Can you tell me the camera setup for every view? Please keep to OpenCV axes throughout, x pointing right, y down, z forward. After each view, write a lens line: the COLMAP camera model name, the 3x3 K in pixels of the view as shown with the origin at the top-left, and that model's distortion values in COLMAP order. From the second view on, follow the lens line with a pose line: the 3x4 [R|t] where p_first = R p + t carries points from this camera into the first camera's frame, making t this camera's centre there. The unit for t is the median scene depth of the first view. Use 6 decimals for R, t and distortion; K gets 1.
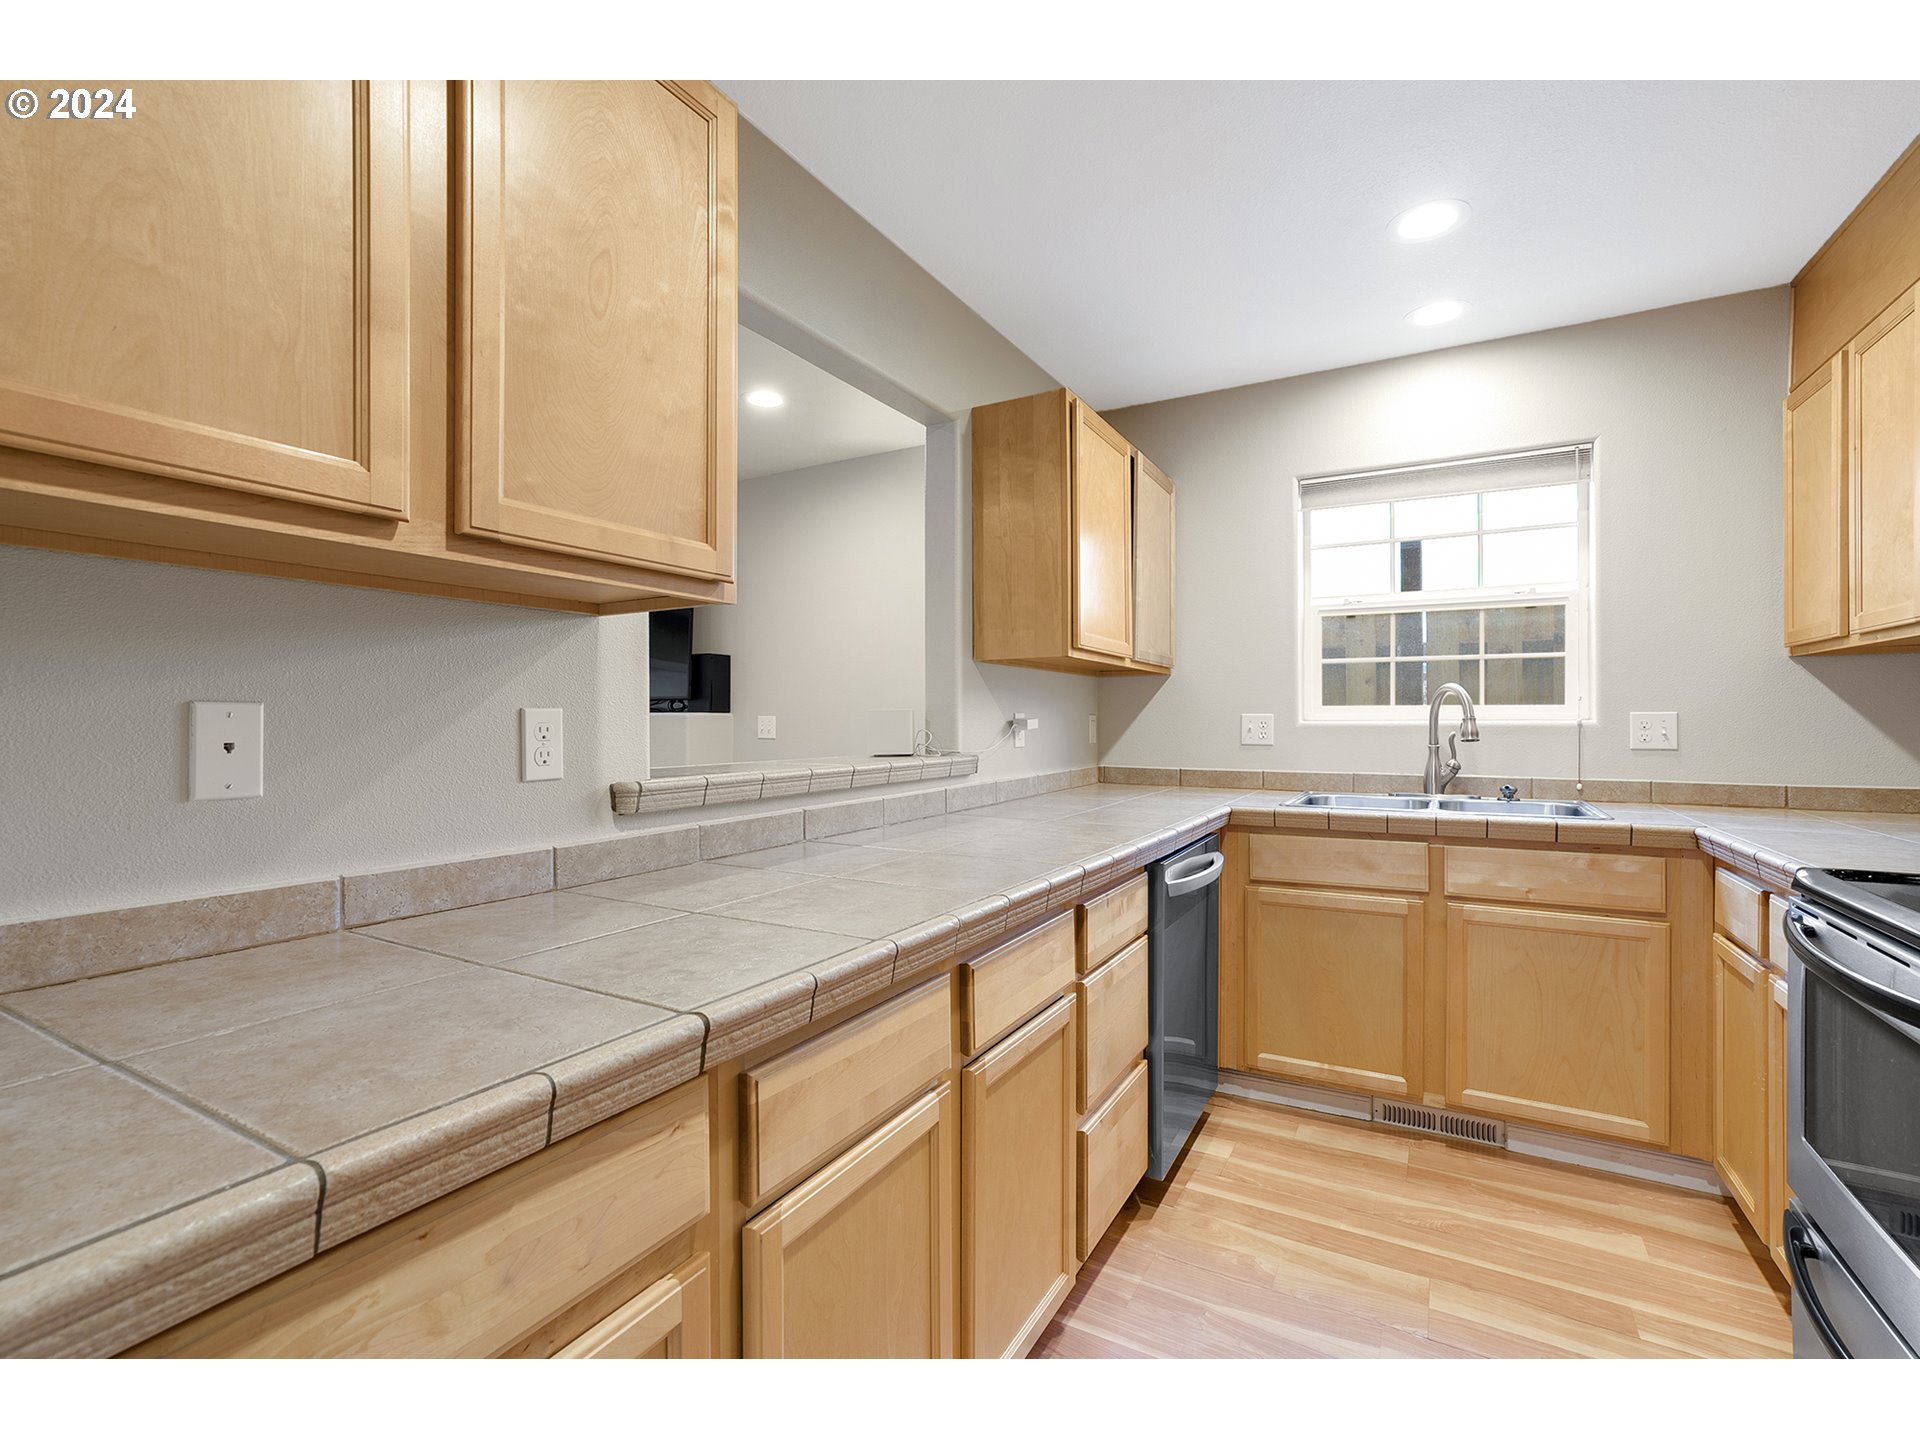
lens RADIAL K [[868.3, 0, 954.2], [0, 868.3, 723.9], [0, 0, 1]] dist [-0.011887, 0.003334]
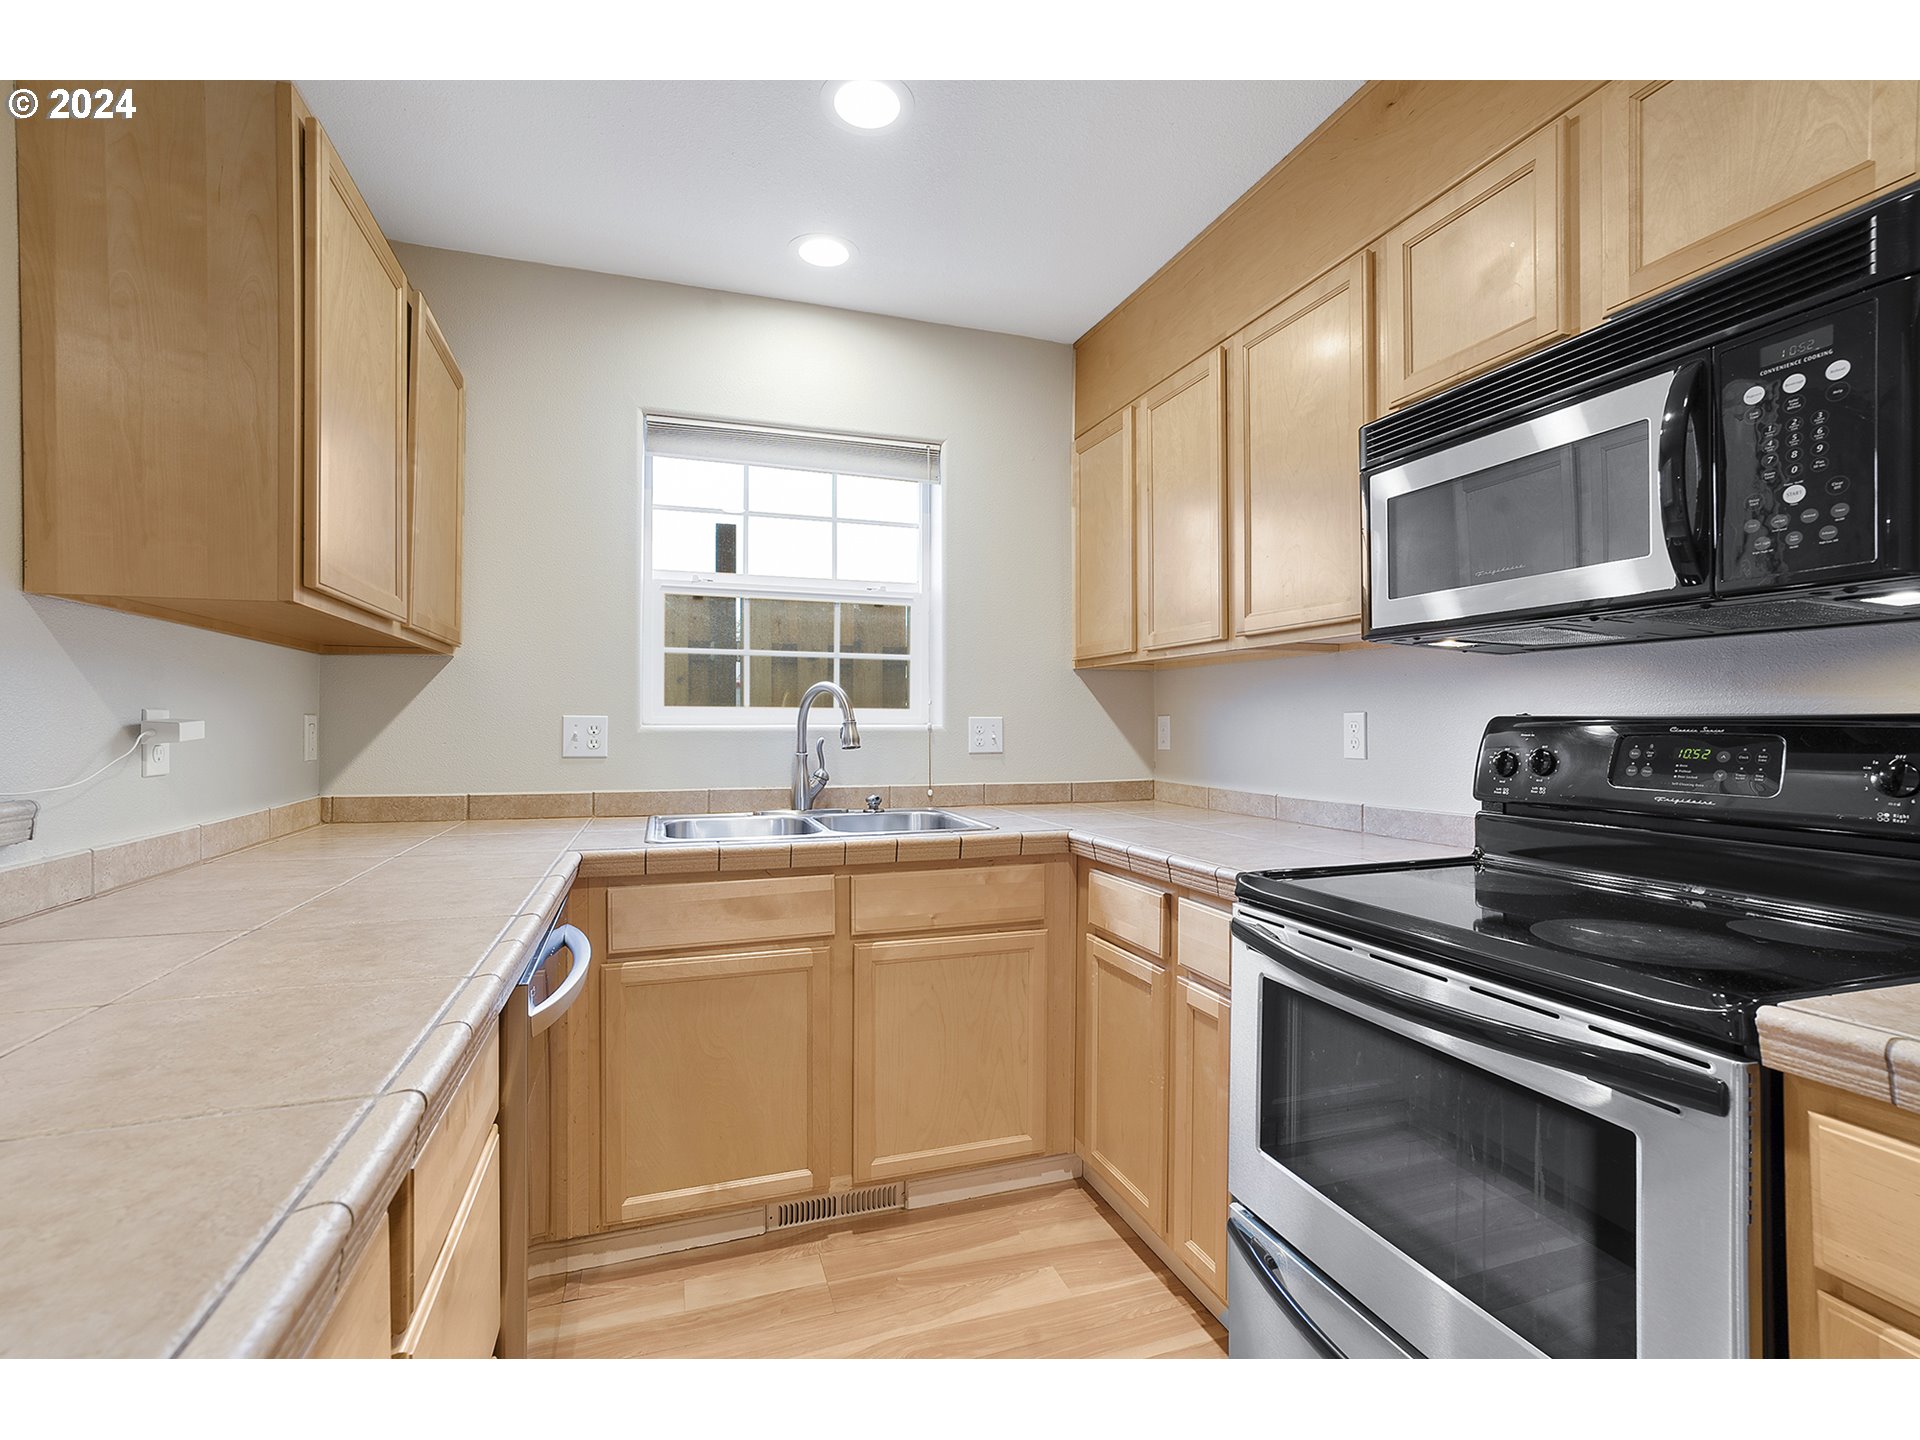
lens RADIAL K [[868.3, 0, 960.0], [0, 868.3, 723.4], [0, 0, 1]] dist [-0.011887, 0.003334]
pose [[0.661285, 0.001933, 0.750132, 0.007426], [0.000455, 0.999995, -0.002977, -0.003060], [-0.750135, 0.002310, 0.661281, 0.336129]]
